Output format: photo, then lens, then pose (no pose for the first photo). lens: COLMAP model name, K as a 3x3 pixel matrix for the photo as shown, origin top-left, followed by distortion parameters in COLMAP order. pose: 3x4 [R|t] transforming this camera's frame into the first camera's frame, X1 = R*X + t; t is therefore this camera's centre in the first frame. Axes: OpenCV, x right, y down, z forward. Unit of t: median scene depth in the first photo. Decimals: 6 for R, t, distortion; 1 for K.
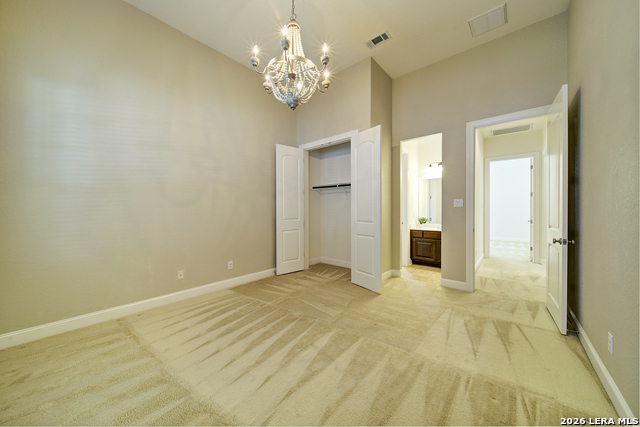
lens RADIAL K [[222.6, 0, 315.9], [0, 222.6, 212.2], [0, 0, 1]] dist [-0.000339, -0.000640]
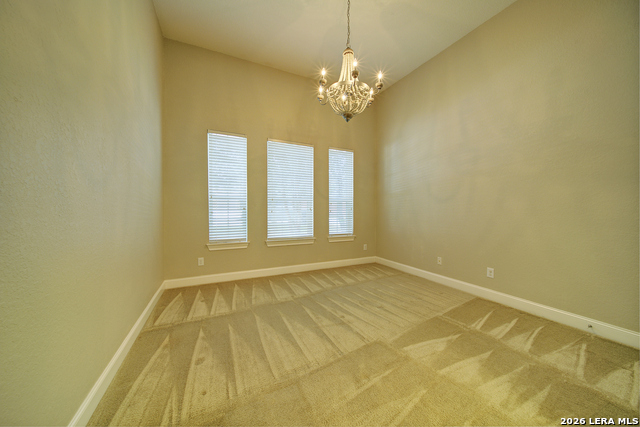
lens RADIAL K [[222.6, 0, 318.4], [0, 222.6, 211.4], [0, 0, 1]] dist [-0.000339, -0.000640]
pose [[-0.401854, 0.014501, -0.915589, 1.010417], [-0.011398, 0.999718, 0.020836, 0.004441], [0.915633, 0.018809, -0.401576, 1.234076]]
